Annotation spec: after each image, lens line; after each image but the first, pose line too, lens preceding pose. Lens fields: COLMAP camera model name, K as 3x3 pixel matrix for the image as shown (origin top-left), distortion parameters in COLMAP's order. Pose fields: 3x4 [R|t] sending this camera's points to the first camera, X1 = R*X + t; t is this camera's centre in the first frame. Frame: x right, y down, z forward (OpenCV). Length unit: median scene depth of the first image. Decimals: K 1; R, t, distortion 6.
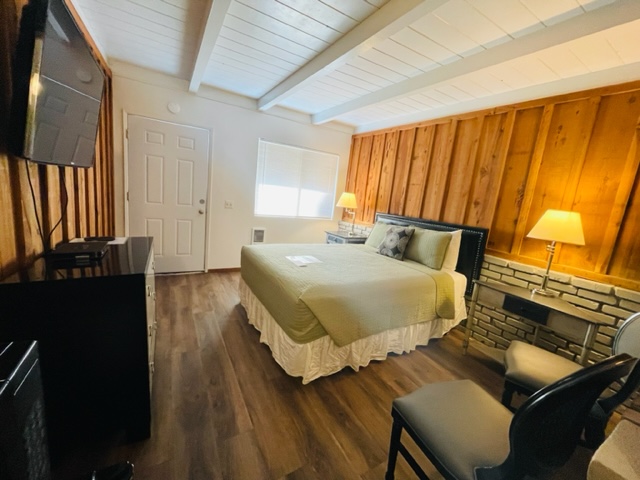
lens RADIAL K [[257.9, 0, 317.6], [0, 257.9, 237.1], [0, 0, 1]] dist [-0.001868, -0.000661]
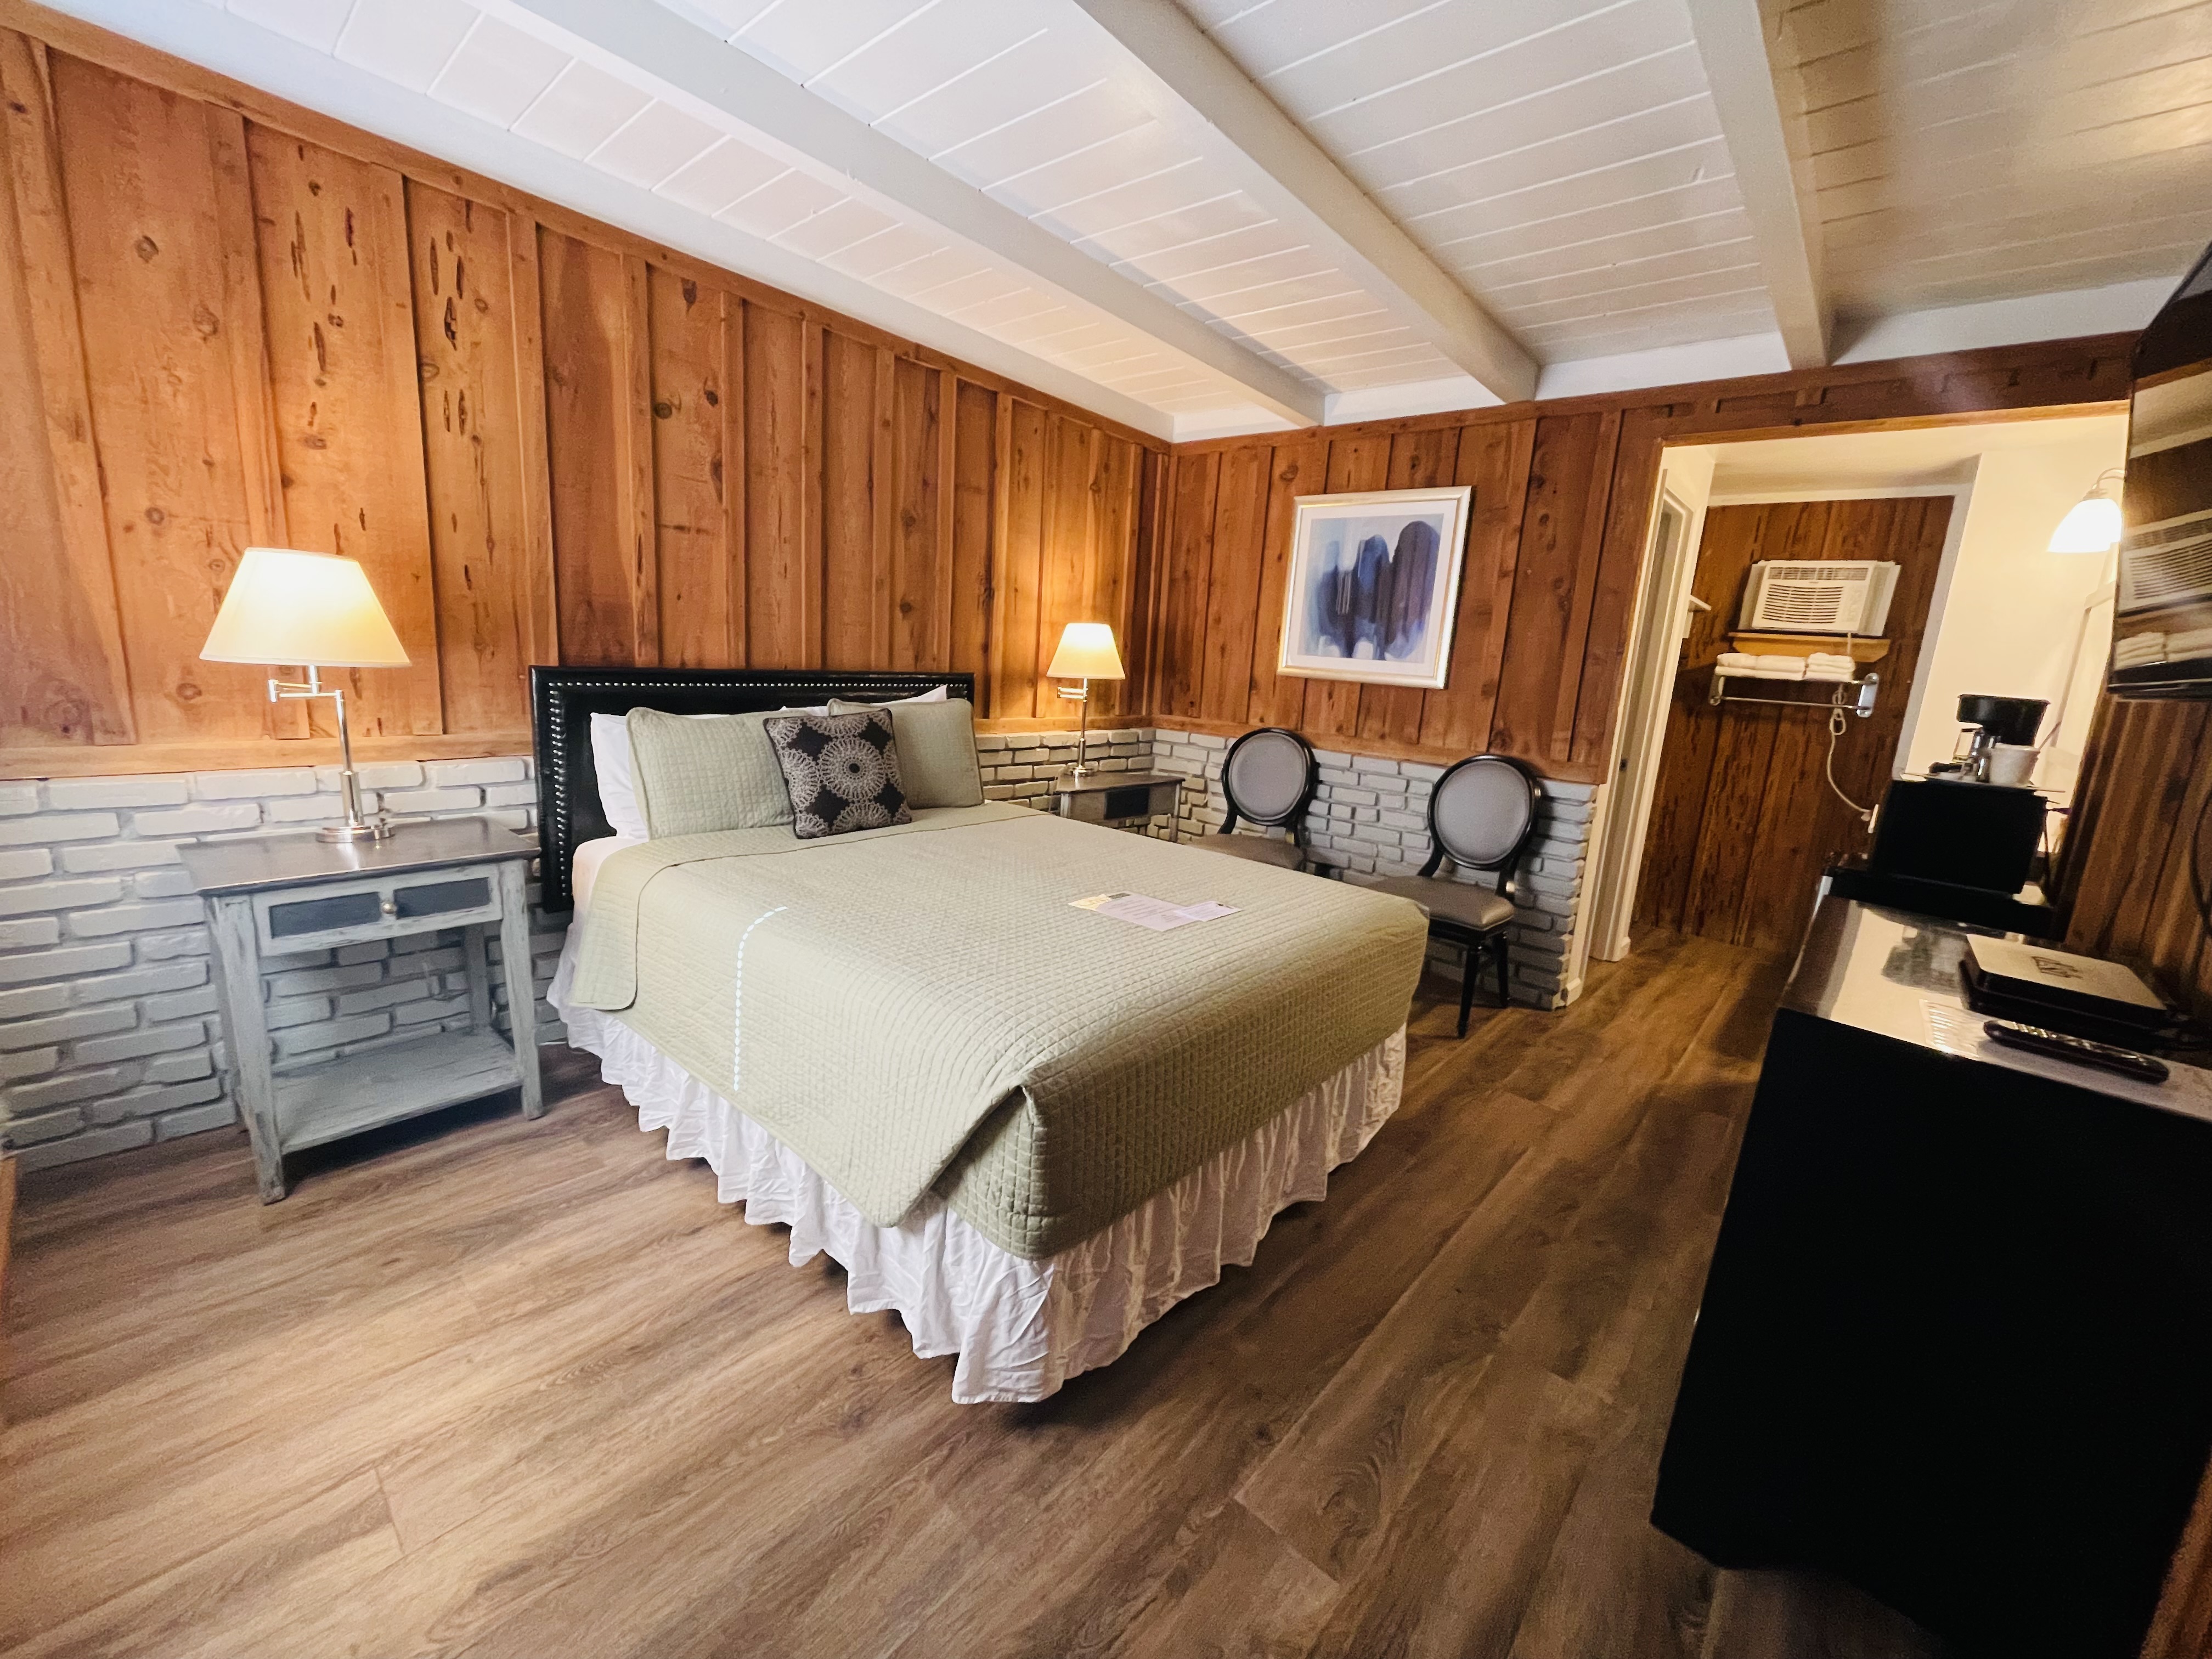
lens RADIAL K [[891.4, 0, 1093.1], [0, 891.4, 826.5], [0, 0, 1]] dist [-0.001868, -0.000661]
pose [[-0.297150, -0.310539, 0.902922, -0.818137], [0.061569, 0.937435, 0.342672, -0.296428], [-0.952844, 0.157417, -0.259439, 1.293830]]
